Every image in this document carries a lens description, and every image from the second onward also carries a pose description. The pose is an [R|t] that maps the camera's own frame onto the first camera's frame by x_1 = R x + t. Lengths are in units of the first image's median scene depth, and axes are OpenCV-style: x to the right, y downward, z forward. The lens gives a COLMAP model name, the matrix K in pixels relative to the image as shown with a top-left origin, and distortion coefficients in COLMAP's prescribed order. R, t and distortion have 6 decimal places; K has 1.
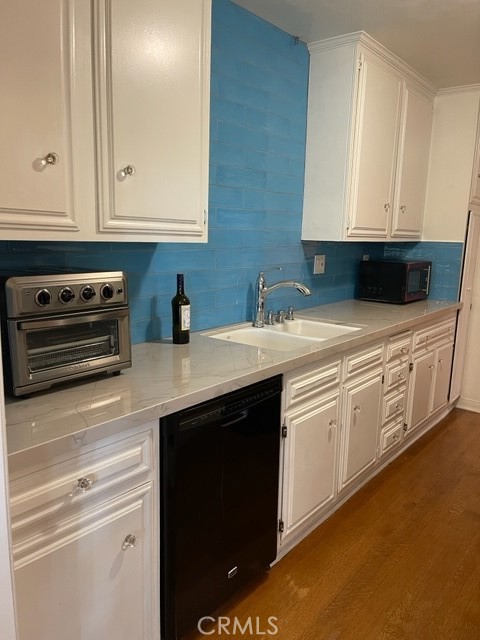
lens RADIAL K [[485.2, 0, 240.0], [0, 485.2, 320.0], [0, 0, 1]] dist [-0.001560, 0.000084]
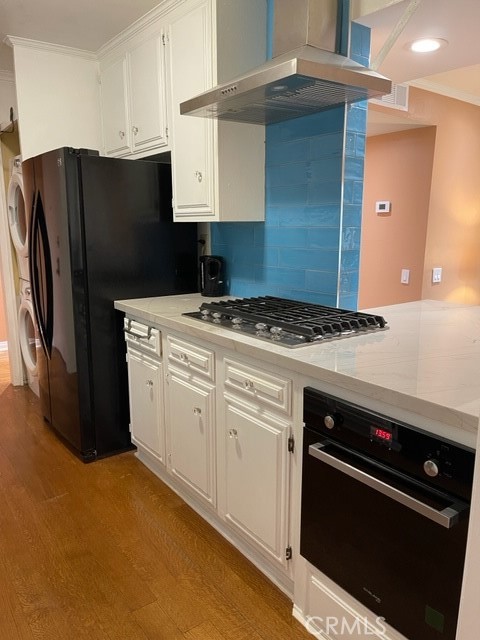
lens RADIAL K [[485.2, 0, 240.0], [0, 485.2, 320.0], [0, 0, 1]] dist [-0.001560, 0.000084]
pose [[-0.273254, 0.170010, -0.946799, 1.180827], [-0.171325, 0.959920, 0.221812, -0.204471], [0.946562, 0.222822, -0.233175, 1.429237]]
